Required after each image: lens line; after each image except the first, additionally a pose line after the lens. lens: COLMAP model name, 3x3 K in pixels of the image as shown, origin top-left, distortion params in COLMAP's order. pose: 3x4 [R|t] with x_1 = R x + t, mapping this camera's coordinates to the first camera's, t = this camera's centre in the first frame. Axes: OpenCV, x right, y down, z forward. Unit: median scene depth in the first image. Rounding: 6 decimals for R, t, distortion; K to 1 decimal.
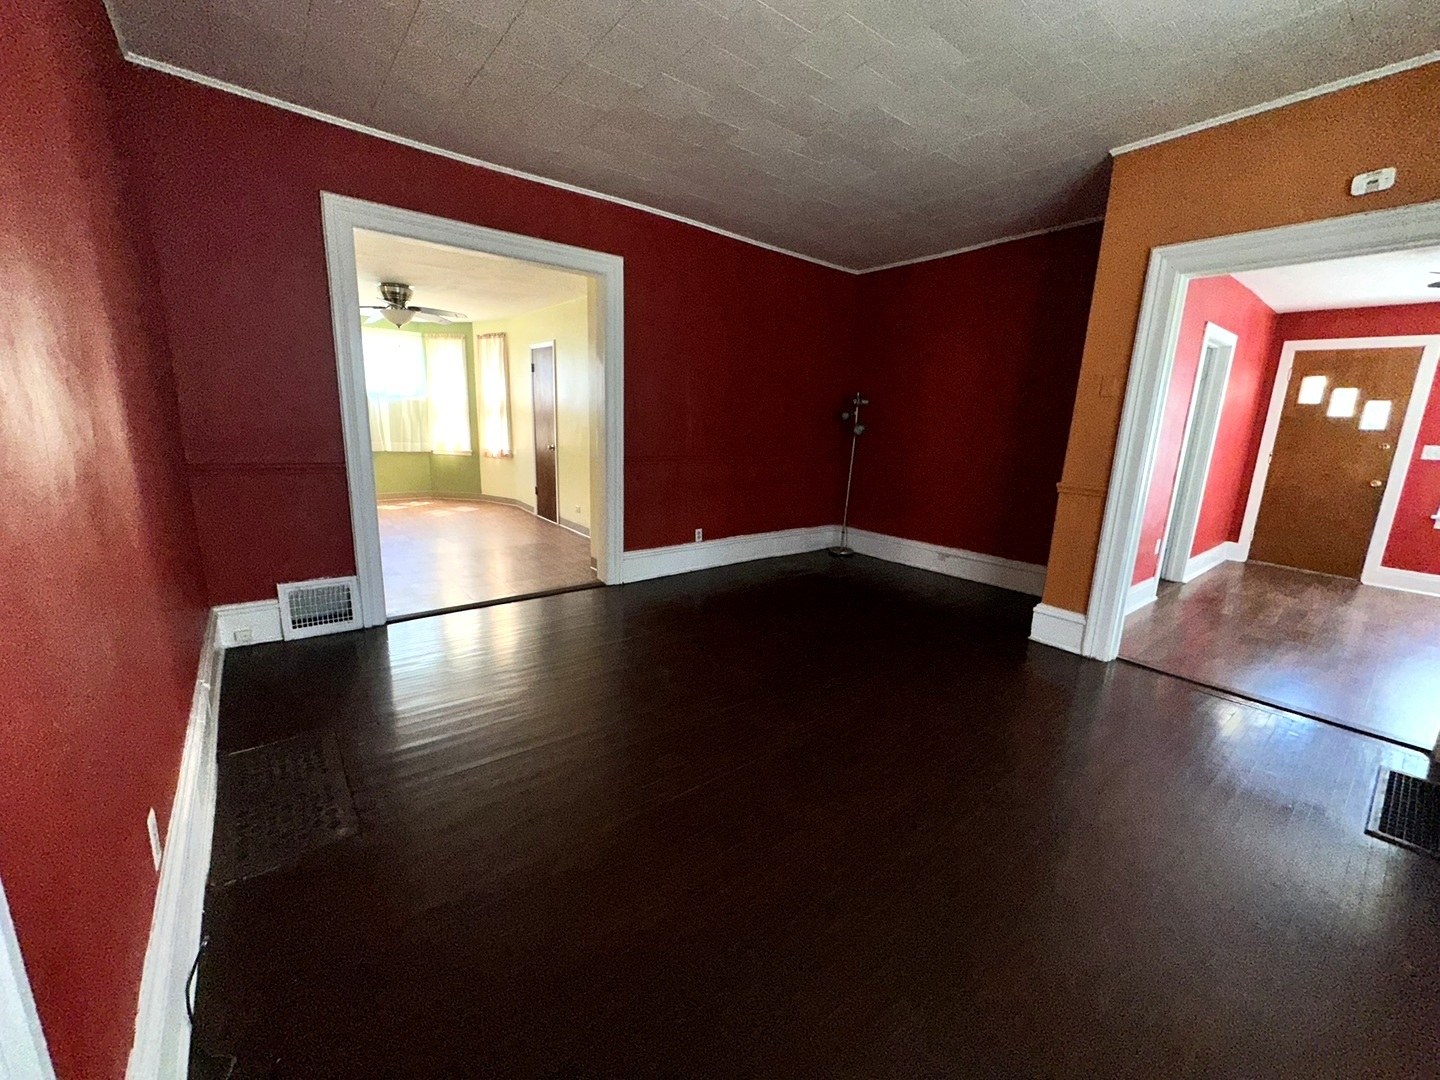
lens RADIAL K [[575.4, 0, 717.3], [0, 575.4, 540.0], [0, 0, 1]] dist [-0.000980, 0.001274]
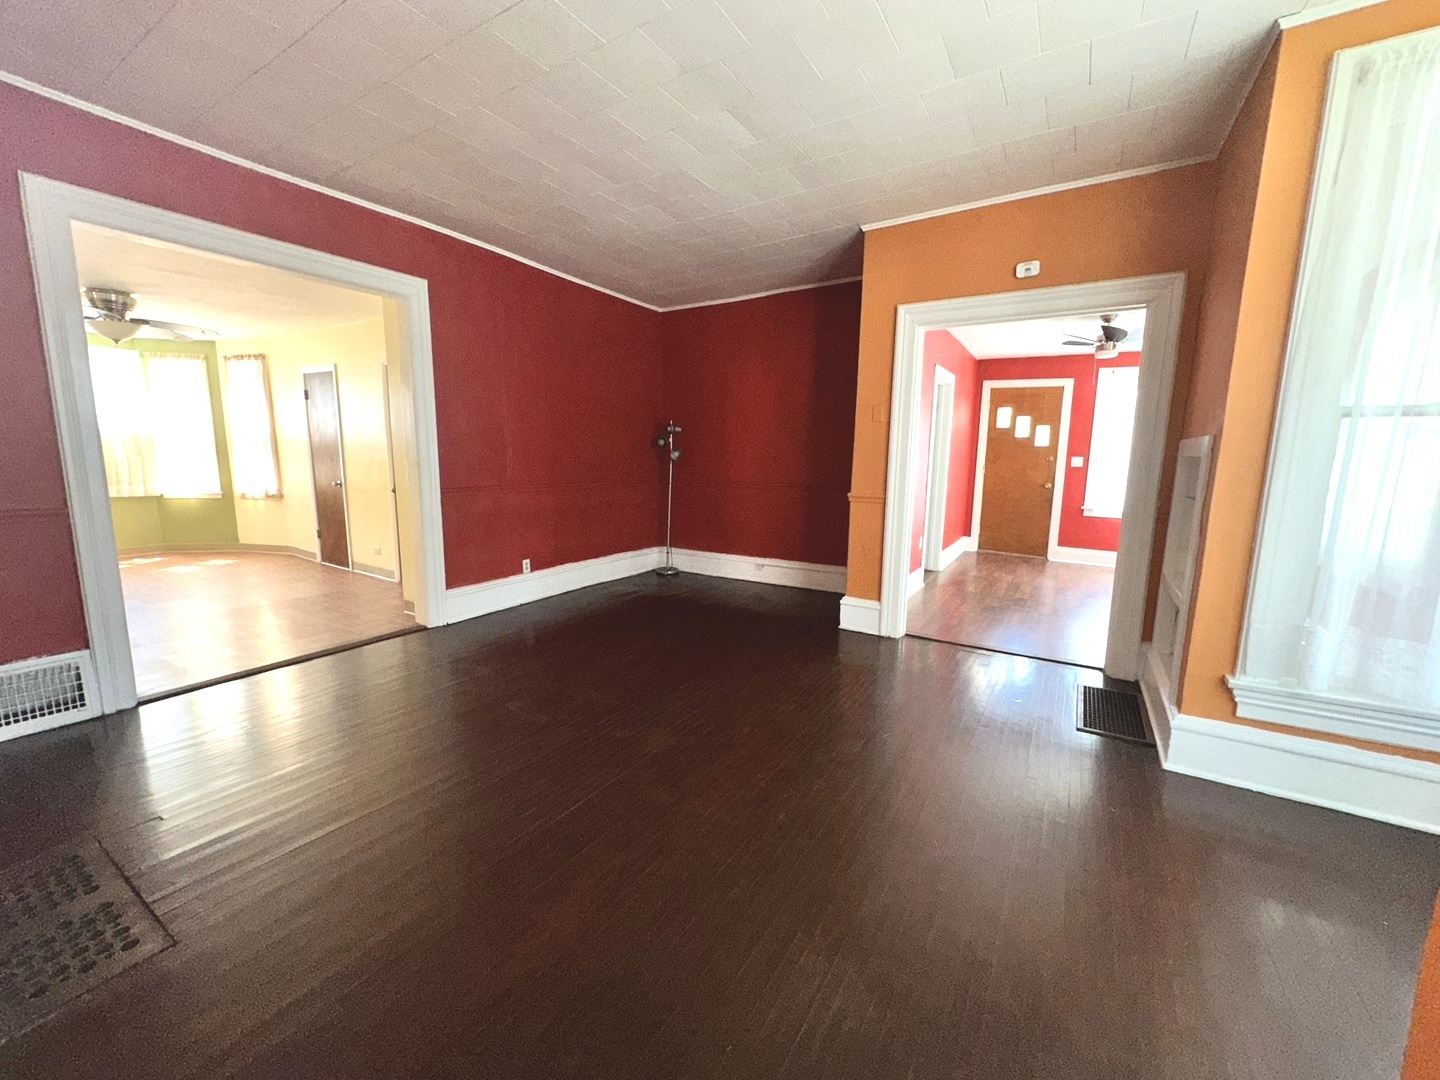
lens RADIAL K [[575.4, 0, 716.3], [0, 575.4, 540.5], [0, 0, 1]] dist [-0.000980, 0.001274]
pose [[0.943563, -0.070791, 0.323538, -0.045013], [0.086960, 0.995569, -0.035776, 0.012280], [-0.319572, 0.061892, 0.945539, -0.024407]]
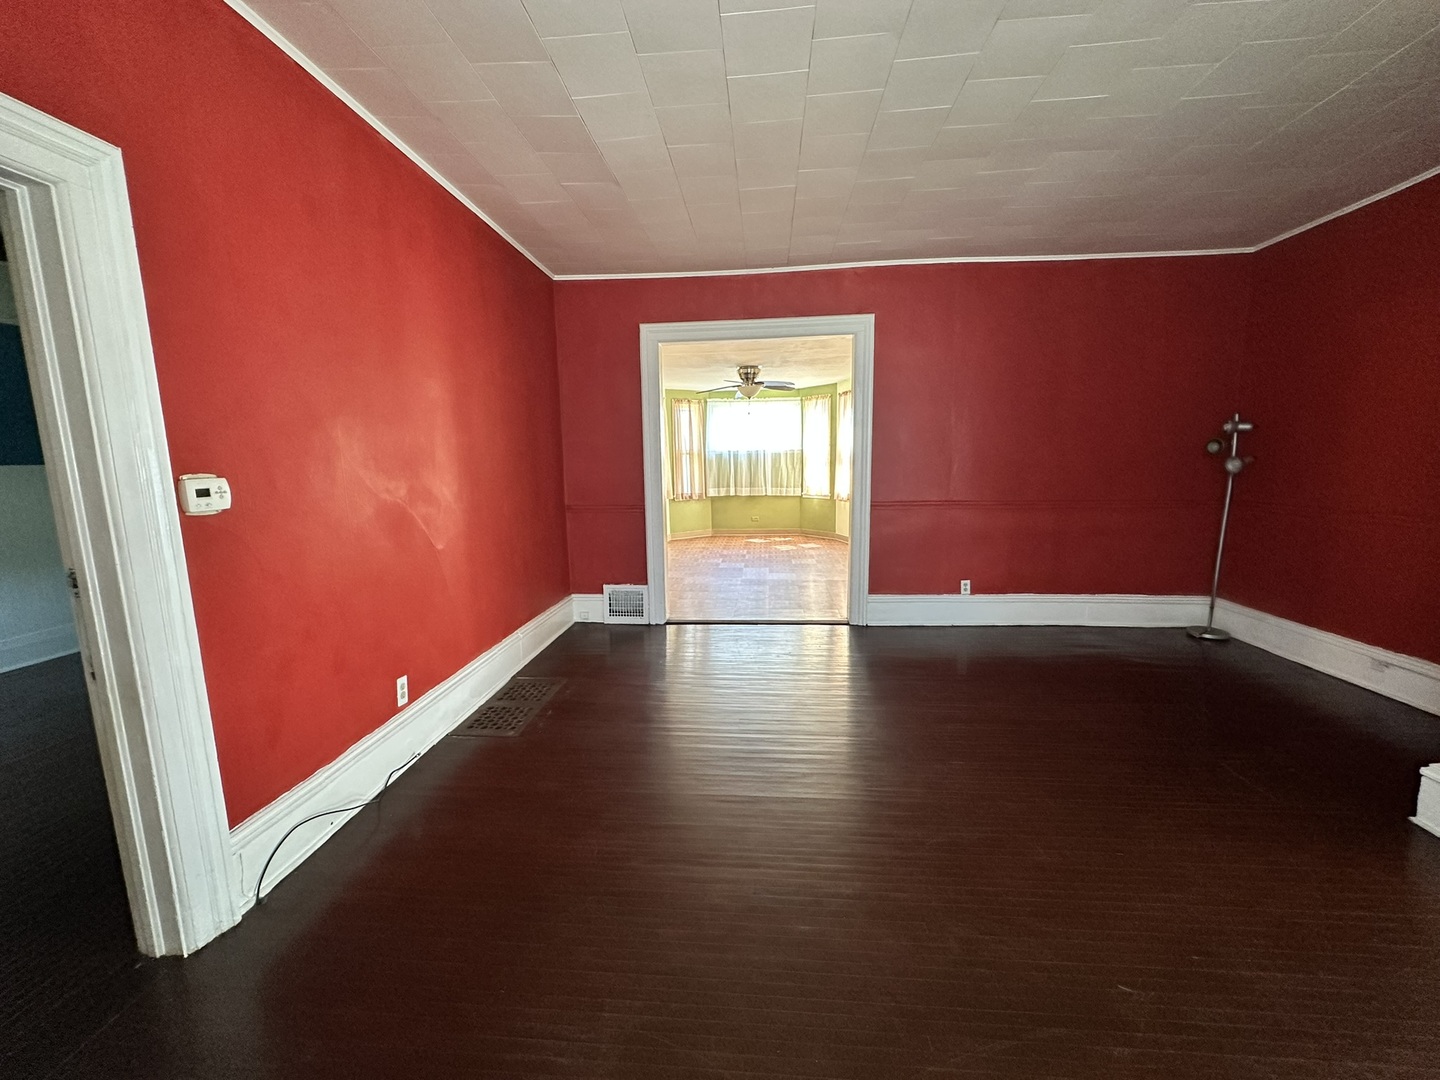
lens RADIAL K [[575.4, 0, 720.9], [0, 575.4, 539.3], [0, 0, 1]] dist [-0.000980, 0.001274]
pose [[0.727257, 0.051482, -0.684431, 0.338375], [-0.101233, 0.994323, -0.032776, -0.015857], [0.678858, 0.093124, 0.728340, 0.069879]]
